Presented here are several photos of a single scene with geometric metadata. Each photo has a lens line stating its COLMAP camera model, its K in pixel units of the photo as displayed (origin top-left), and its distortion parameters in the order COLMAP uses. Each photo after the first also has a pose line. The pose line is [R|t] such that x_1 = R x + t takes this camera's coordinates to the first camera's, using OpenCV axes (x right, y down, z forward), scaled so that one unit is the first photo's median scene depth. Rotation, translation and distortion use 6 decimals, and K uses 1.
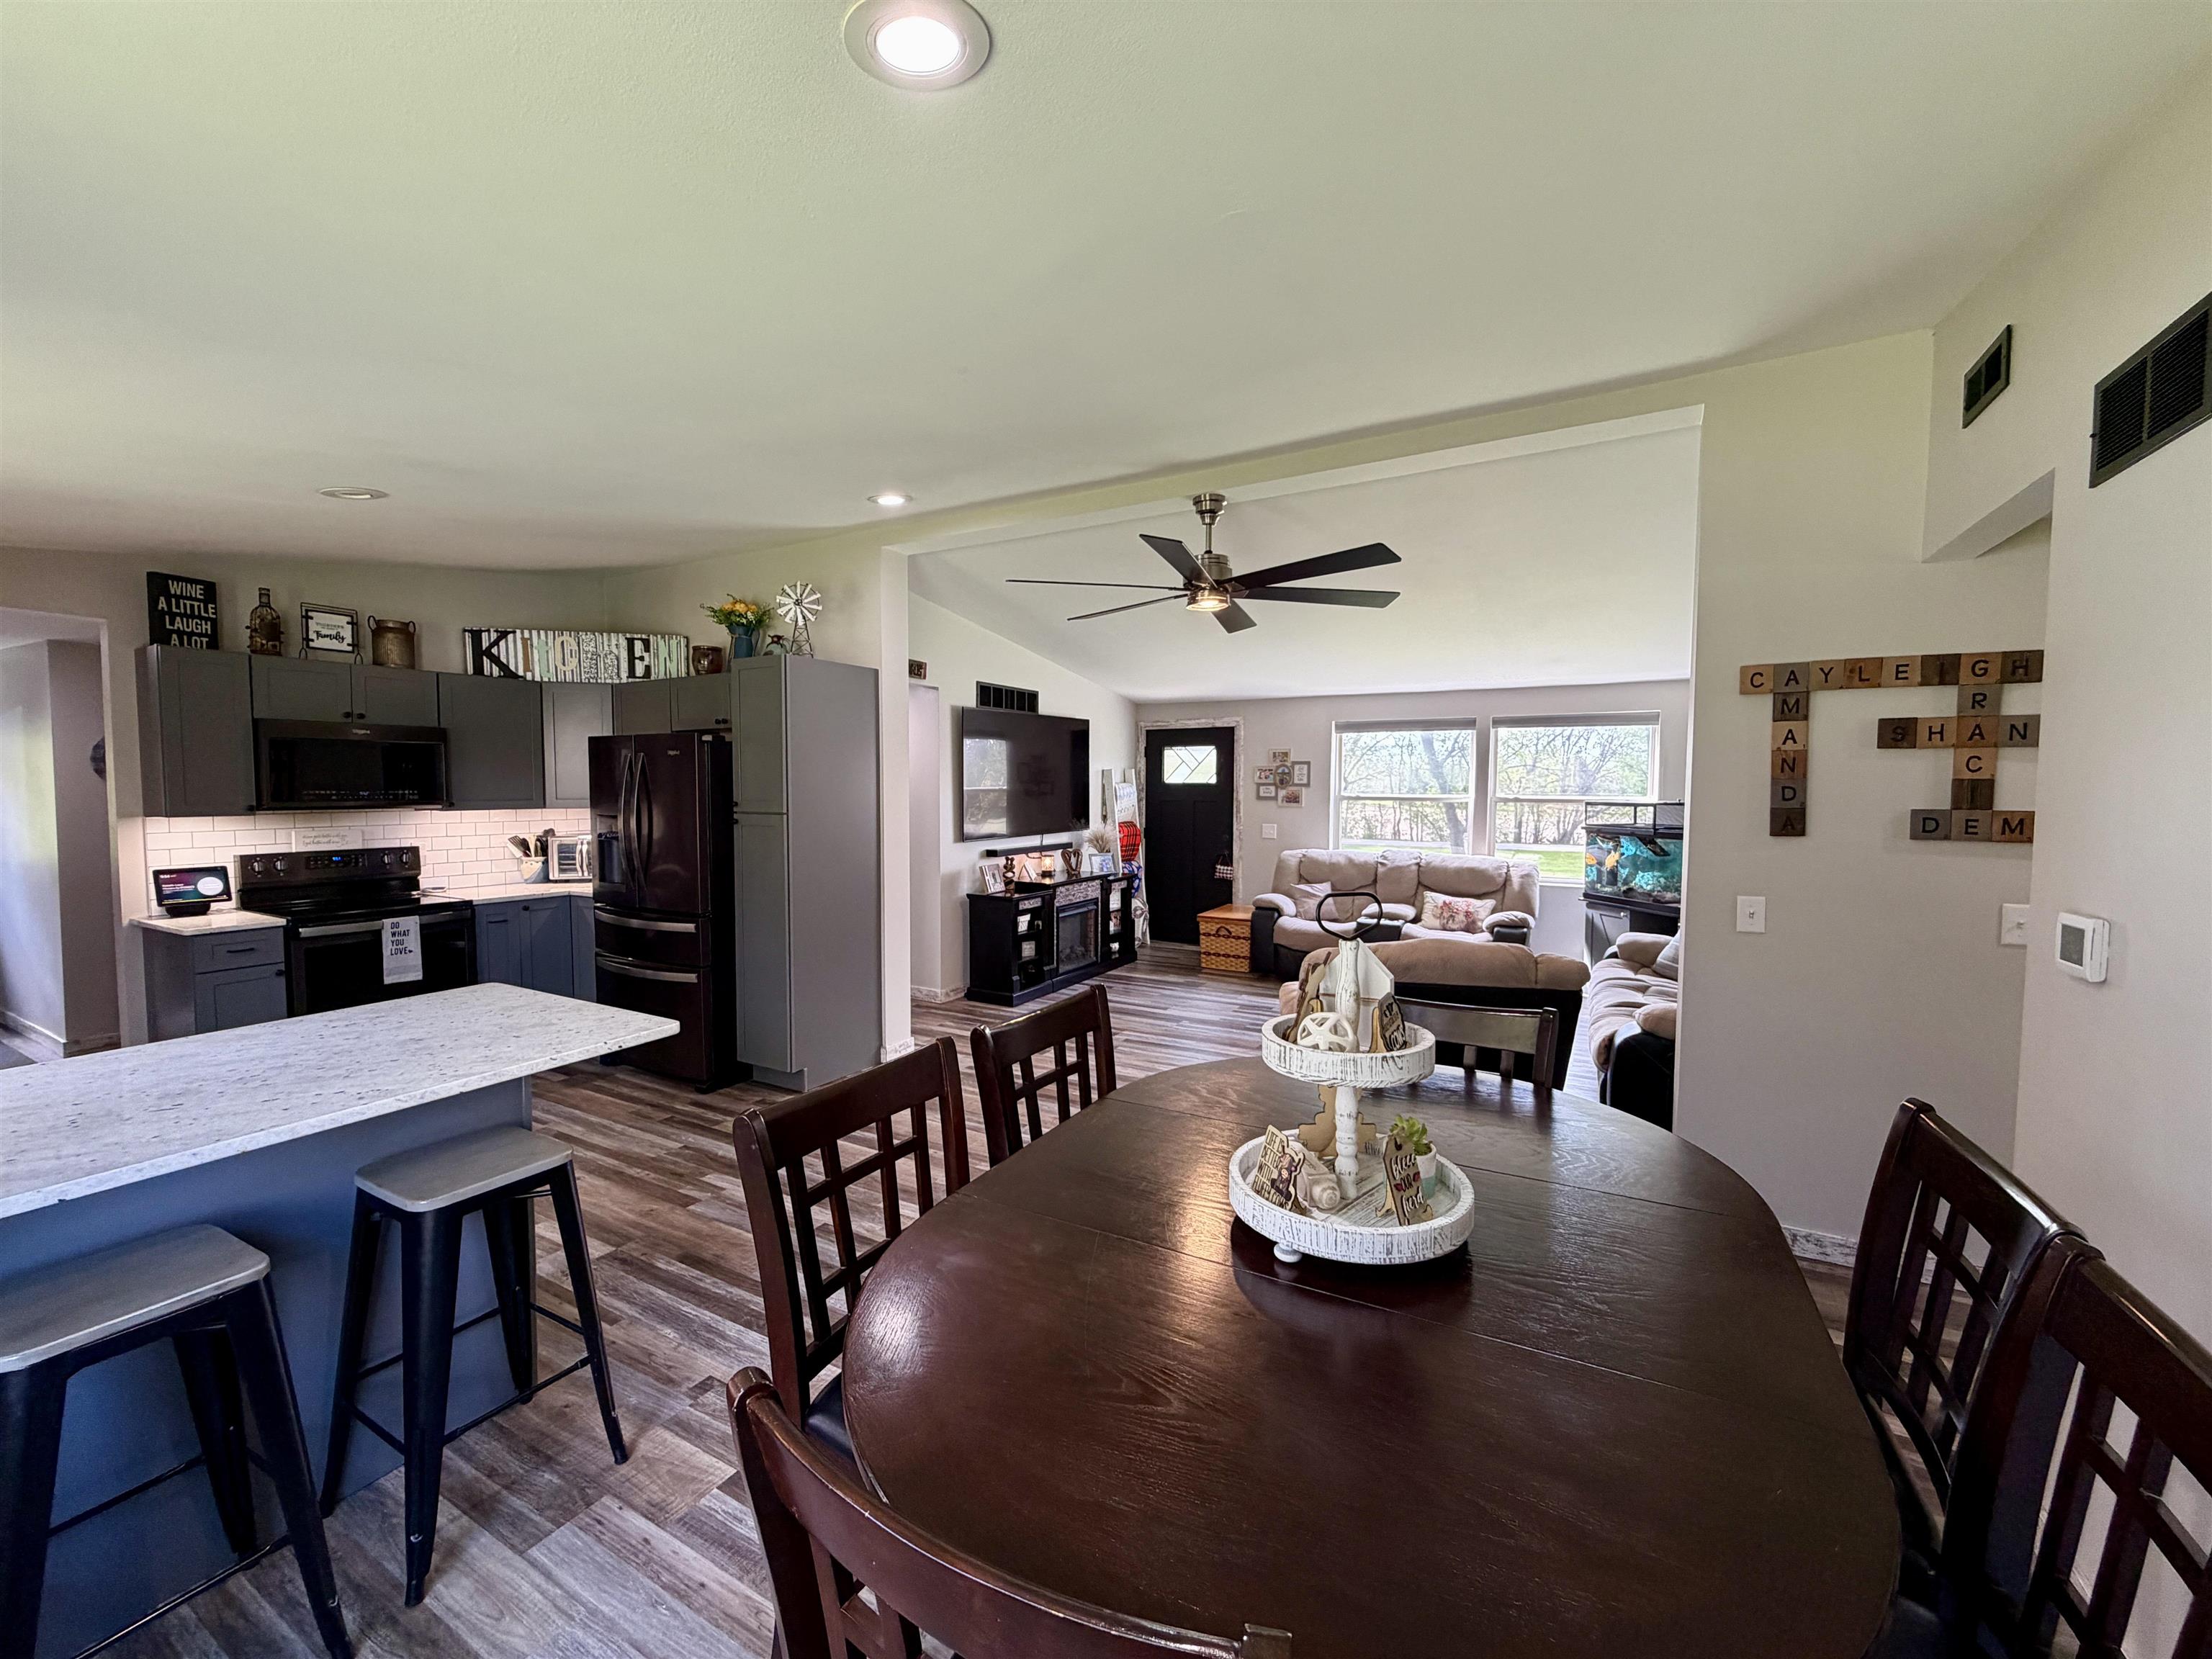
lens RADIAL K [[877.7, 0, 1105.0], [0, 877.7, 833.8], [0, 0, 1]] dist [-0.000963, -0.000361]
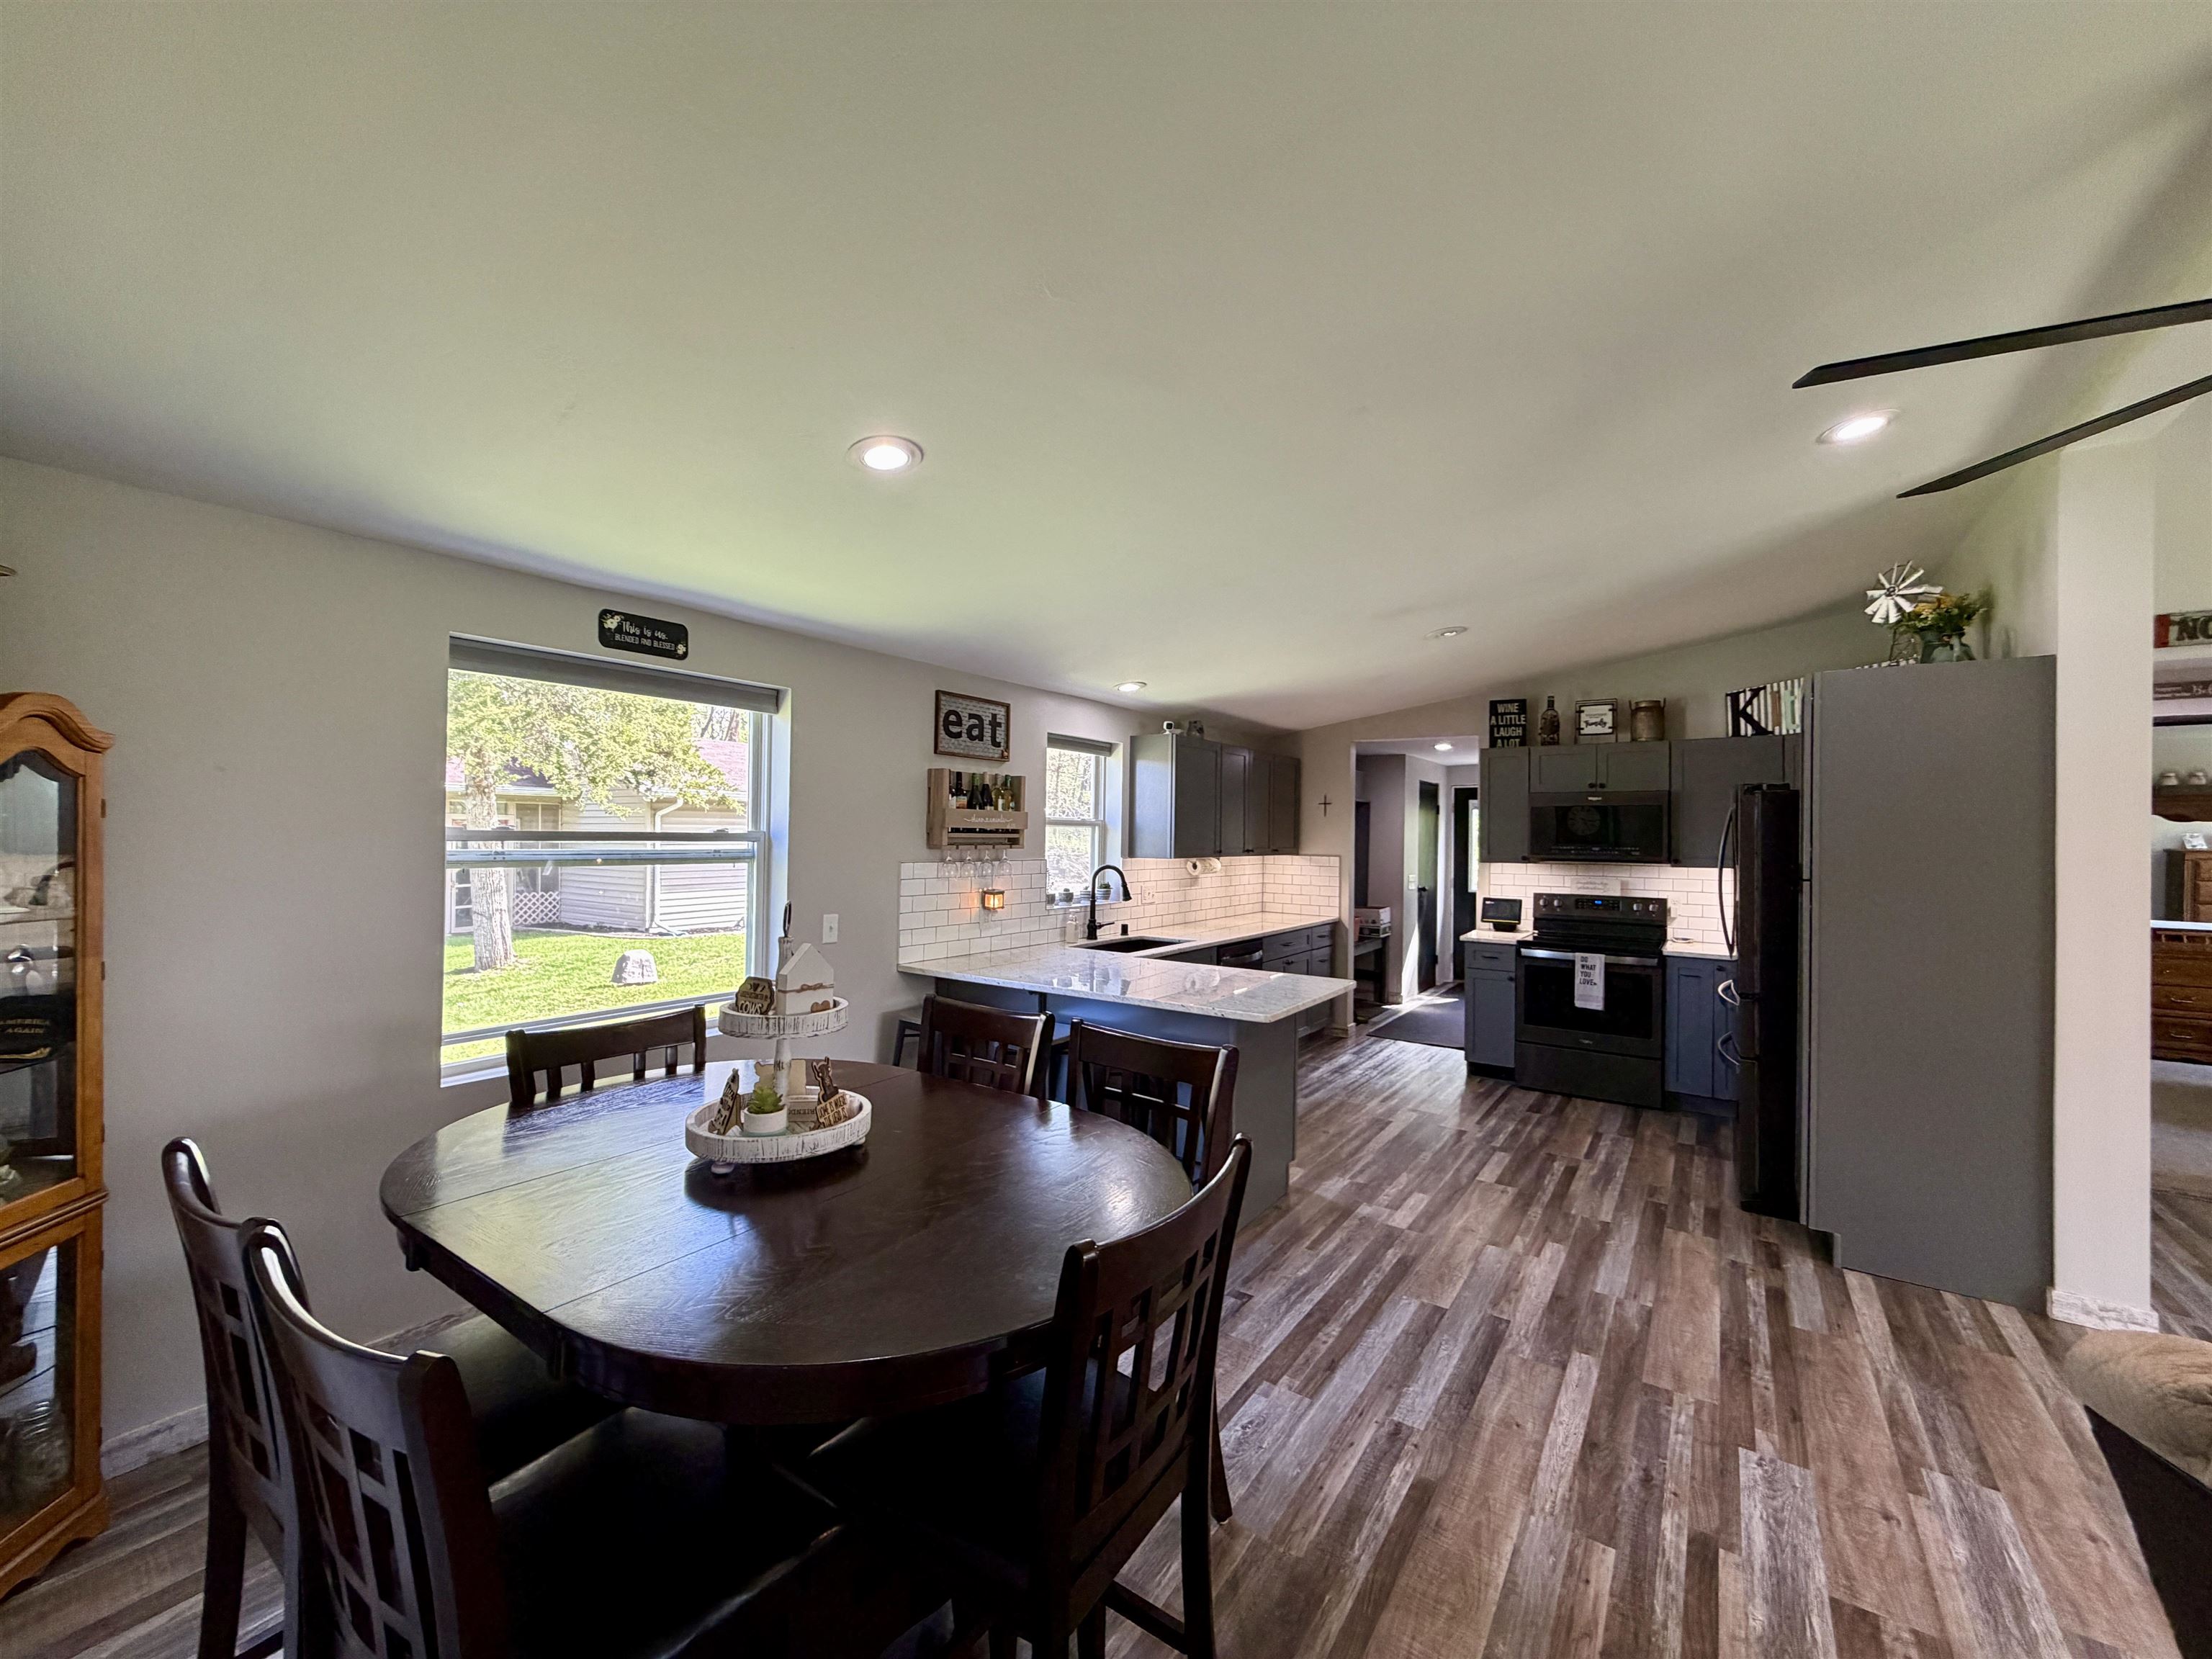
lens RADIAL K [[885.5, 0, 1103.5], [0, 885.5, 827.8], [0, 0, 1]] dist [-0.000565, -0.000086]
pose [[-0.099262, -0.015302, -0.994944, 0.301236], [-0.068206, 0.997635, -0.008538, -0.012613], [0.992721, 0.067014, -0.100071, 0.302092]]
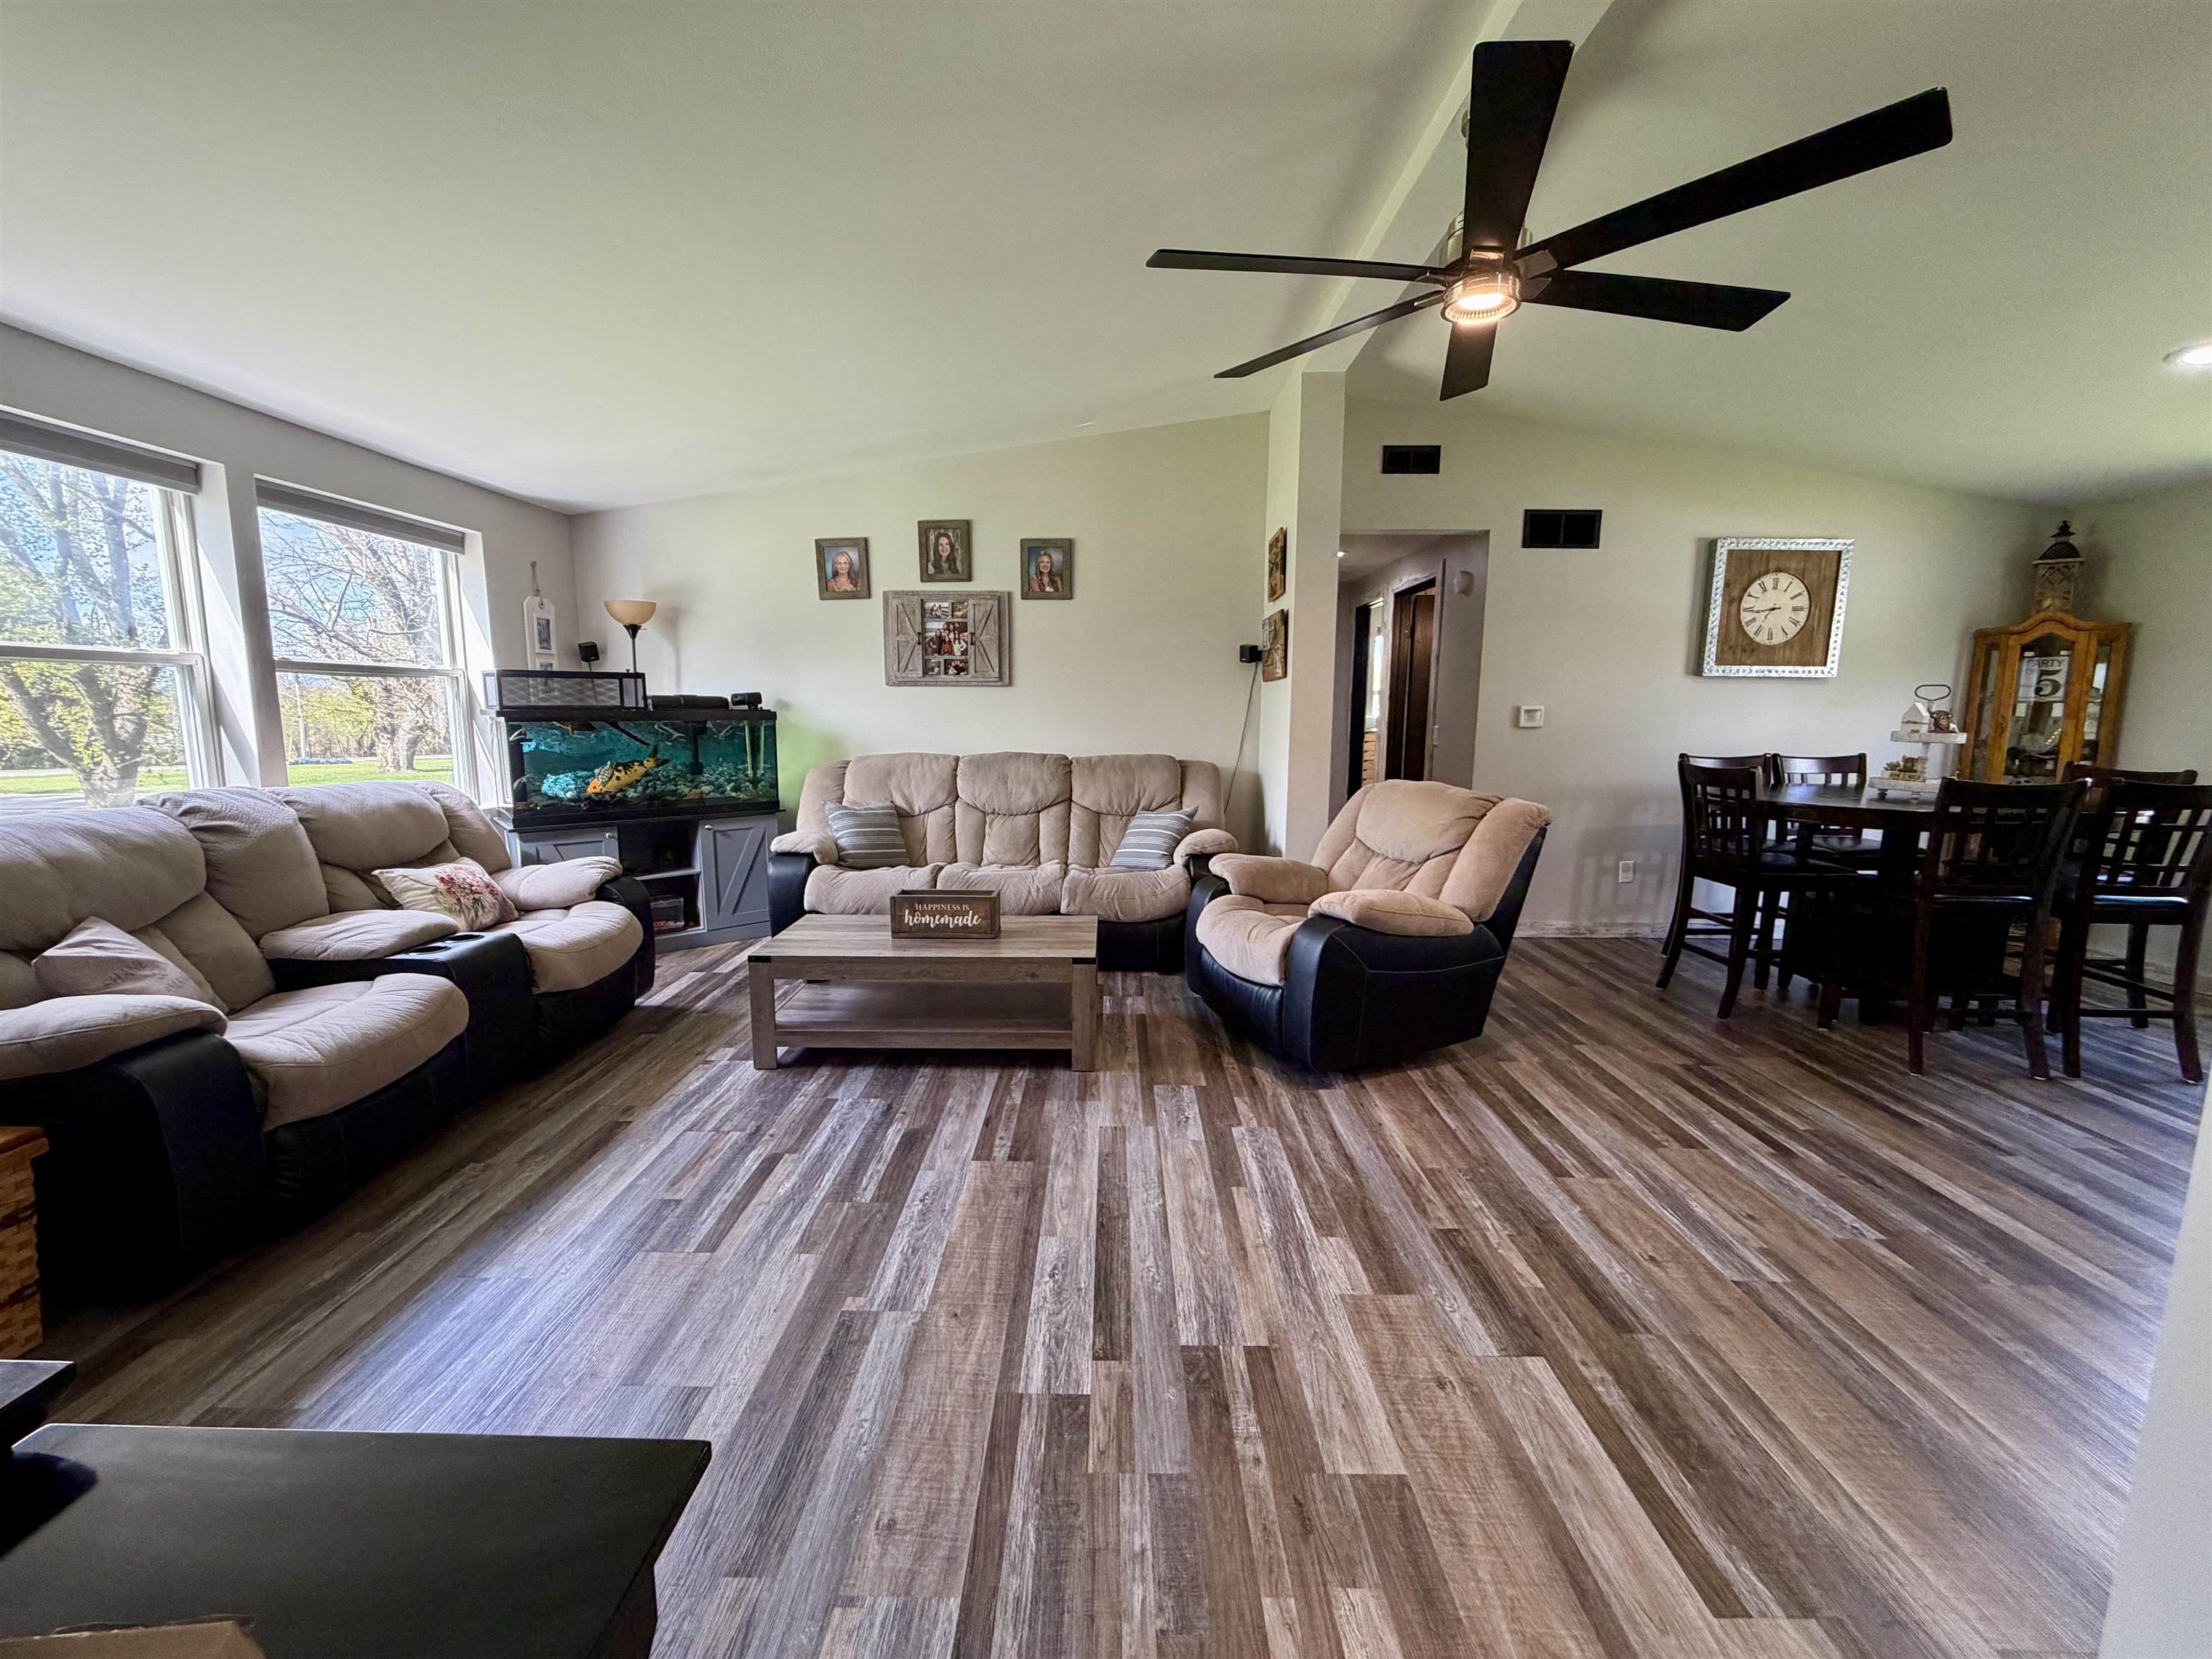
lens RADIAL K [[885.5, 0, 1103.5], [0, 885.5, 827.8], [0, 0, 1]] dist [-0.000565, -0.000086]
pose [[-0.479694, -0.127900, 0.868064, -0.193107], [0.041210, 0.984943, 0.167893, -0.013904], [-0.876468, 0.116310, -0.467200, 0.922498]]
